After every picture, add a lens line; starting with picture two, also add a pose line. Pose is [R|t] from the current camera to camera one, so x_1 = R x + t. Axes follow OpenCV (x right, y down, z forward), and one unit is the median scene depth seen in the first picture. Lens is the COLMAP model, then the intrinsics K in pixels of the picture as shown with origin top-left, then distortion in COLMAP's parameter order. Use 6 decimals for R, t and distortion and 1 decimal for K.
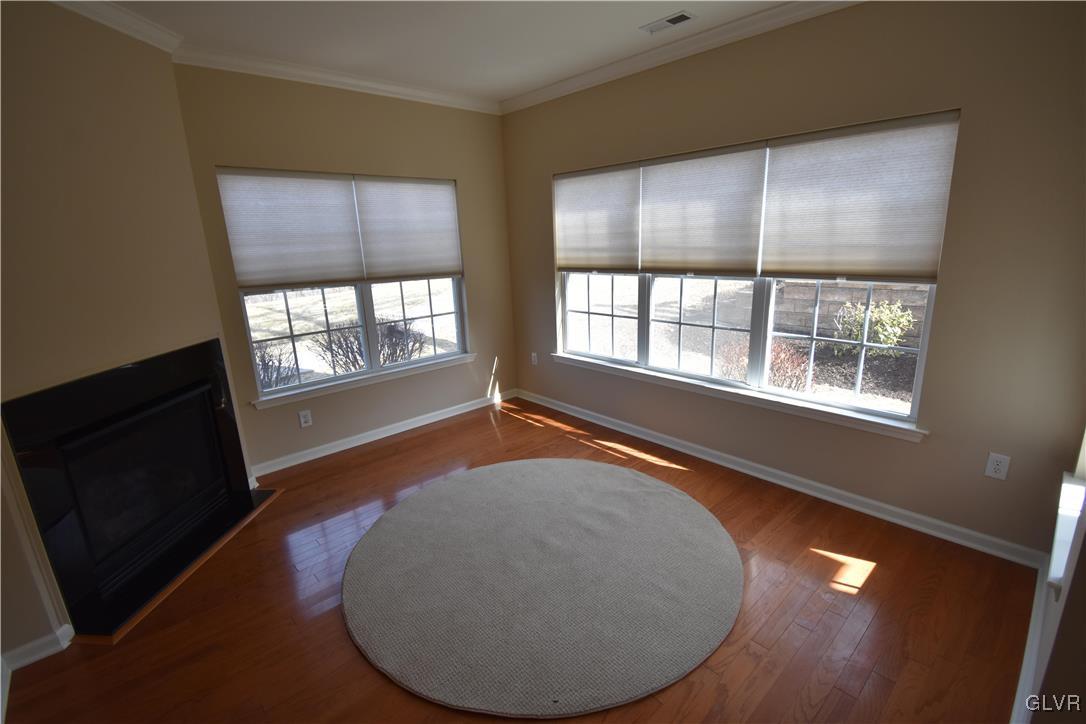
lens RADIAL K [[478.2, 0, 546.5], [0, 478.2, 362.5], [0, 0, 1]] dist [0.018934, -0.024315]
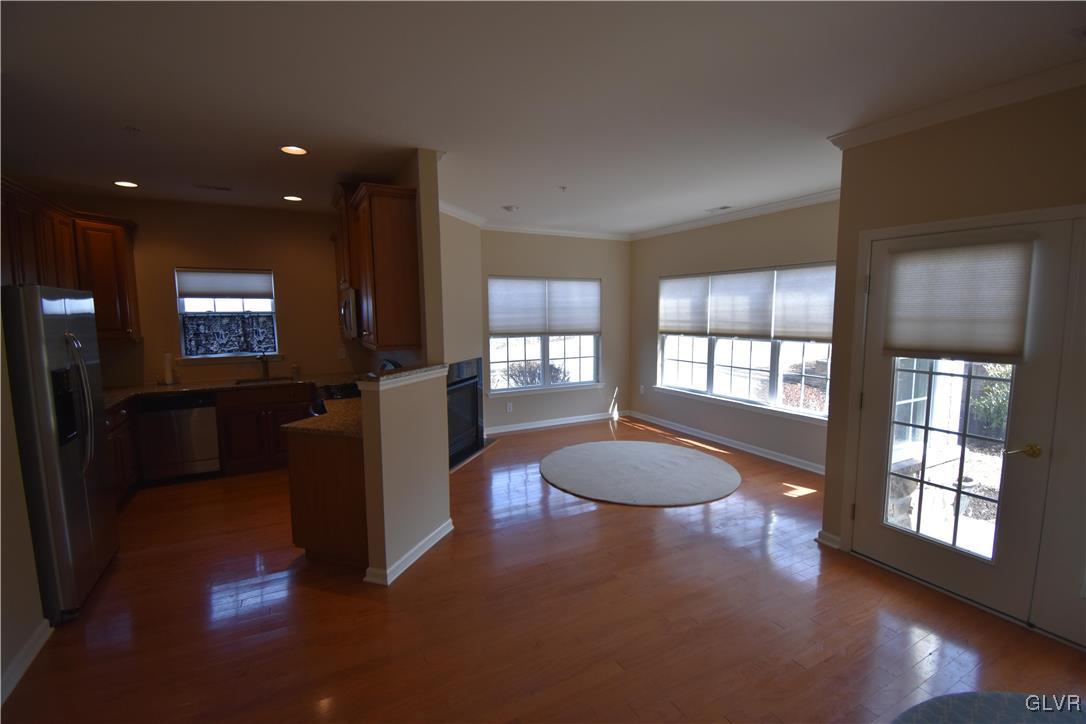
lens RADIAL K [[478.2, 0, 546.5], [0, 478.2, 362.5], [0, 0, 1]] dist [0.018934, -0.024315]
pose [[0.967406, 0.056362, -0.246878, 0.064327], [-0.091053, 0.987135, -0.131432, 0.166061], [0.236294, 0.149627, 0.960092, -0.684675]]
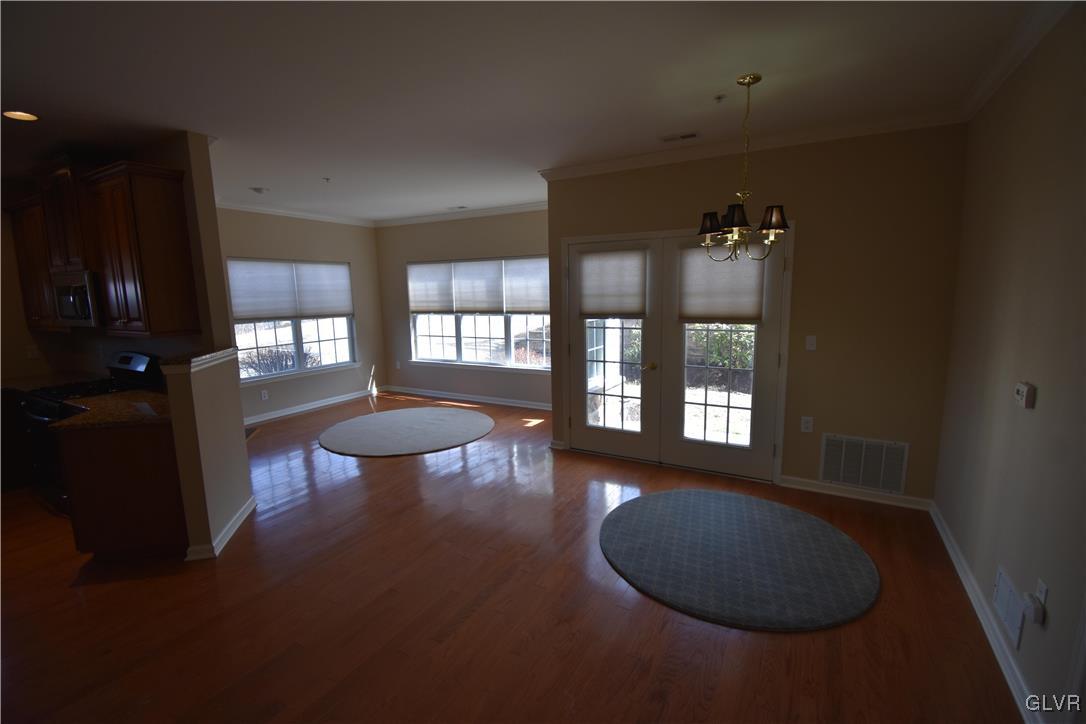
lens RADIAL K [[478.2, 0, 546.5], [0, 478.2, 362.5], [0, 0, 1]] dist [0.018934, -0.024315]
pose [[0.950326, -0.029316, 0.309873, -0.062172], [0.064474, 0.992503, -0.103834, 0.235175], [-0.304506, 0.118655, 0.945091, -0.925663]]
